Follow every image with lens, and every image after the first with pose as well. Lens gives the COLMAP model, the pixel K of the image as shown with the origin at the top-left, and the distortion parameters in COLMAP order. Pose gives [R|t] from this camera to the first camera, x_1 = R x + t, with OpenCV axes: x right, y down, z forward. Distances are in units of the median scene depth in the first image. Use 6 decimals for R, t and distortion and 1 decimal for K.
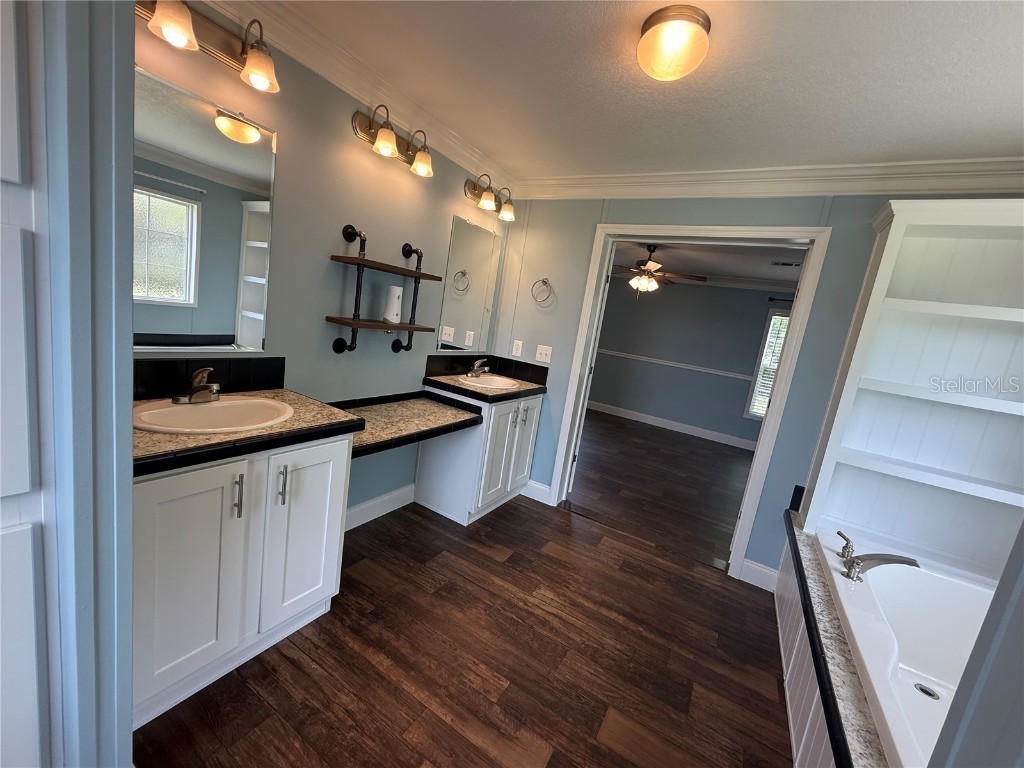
lens RADIAL K [[409.2, 0, 508.4], [0, 409.2, 383.1], [0, 0, 1]] dist [0.000951, 0.000251]
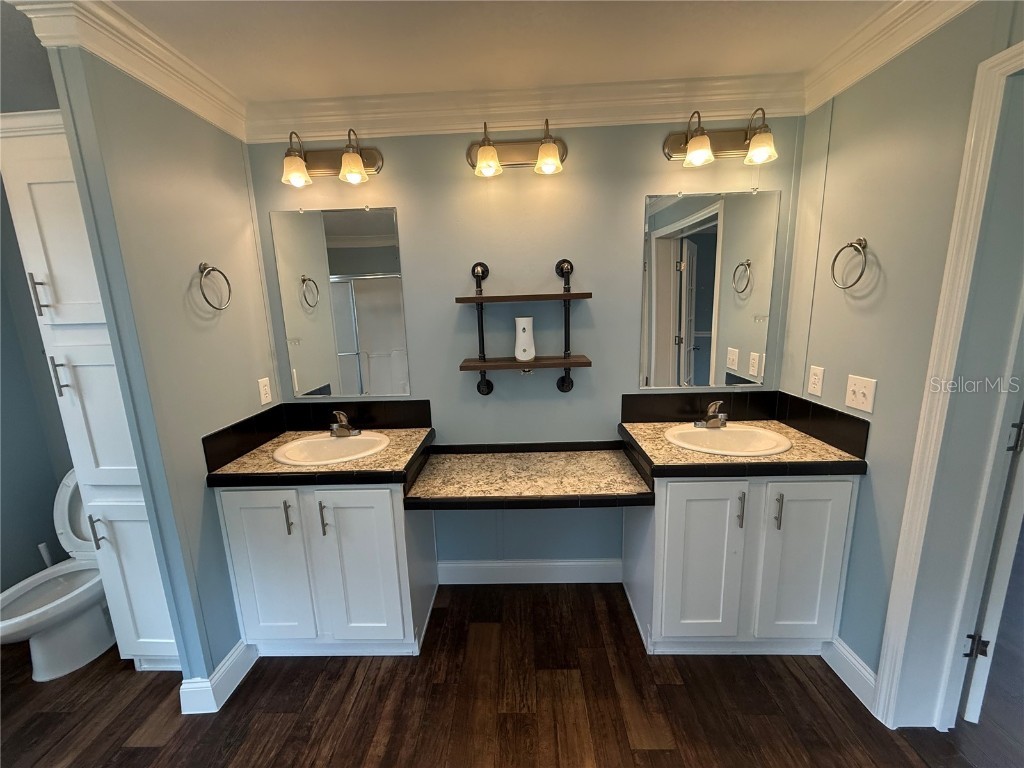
lens RADIAL K [[408.2, 0, 508.5], [0, 408.2, 383.0], [0, 0, 1]] dist [0.001244, -0.000093]
pose [[0.476624, 0.000572, -0.879107, 0.581628], [-0.038904, 0.999034, -0.020442, -0.104809], [0.878246, 0.043944, 0.476186, 0.734714]]
